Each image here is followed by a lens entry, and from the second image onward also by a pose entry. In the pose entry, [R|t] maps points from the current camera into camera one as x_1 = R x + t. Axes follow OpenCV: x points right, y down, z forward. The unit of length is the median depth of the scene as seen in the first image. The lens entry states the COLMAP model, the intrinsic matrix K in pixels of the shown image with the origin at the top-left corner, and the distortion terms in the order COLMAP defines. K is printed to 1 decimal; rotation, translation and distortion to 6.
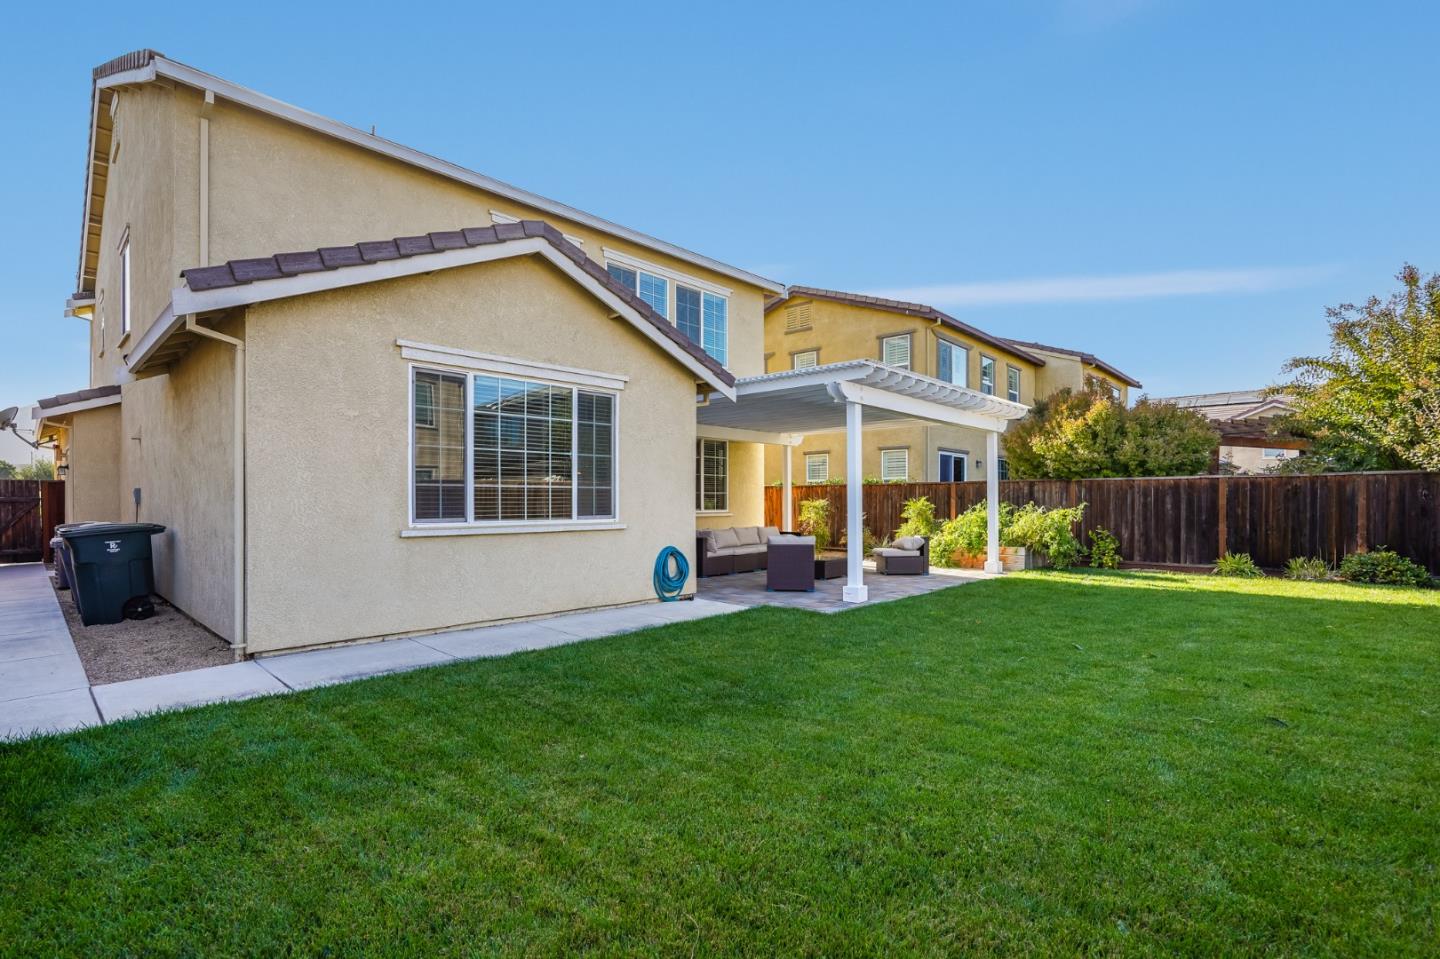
lens RADIAL K [[669.9, 0, 731.0], [0, 669.9, 491.5], [0, 0, 1]] dist [-0.033956, 0.012474]
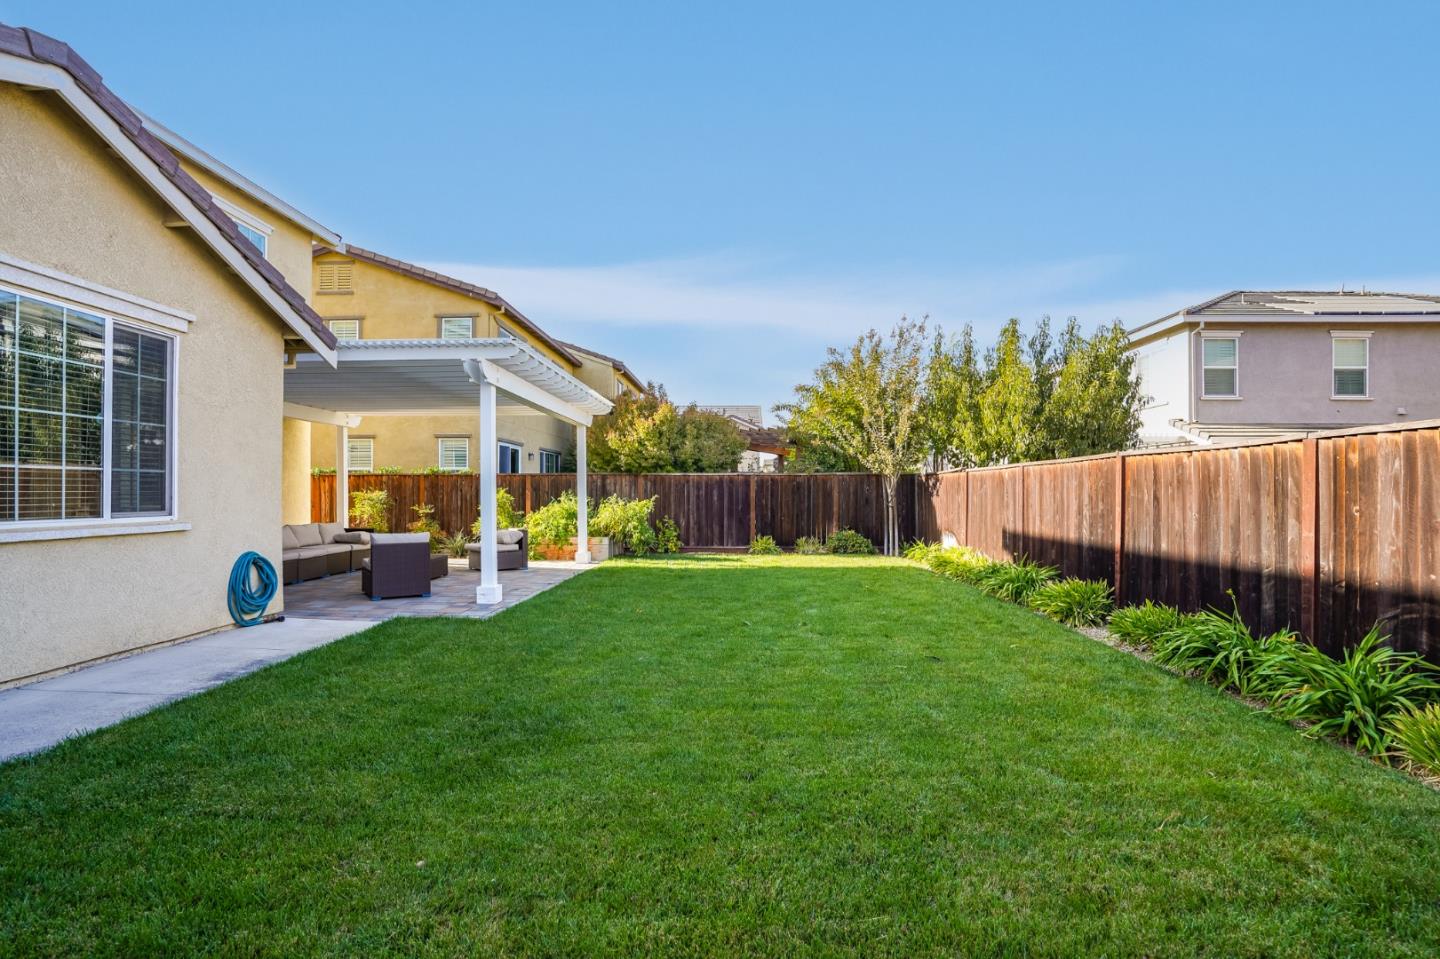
lens RADIAL K [[669.9, 0, 719.6], [0, 669.9, 479.2], [0, 0, 1]] dist [-0.033956, 0.012474]
pose [[0.771872, 0.015990, 0.635577, -0.114884], [-0.011430, 0.999871, -0.011275, 0.002504], [-0.635675, 0.001438, 0.771955, 0.077013]]
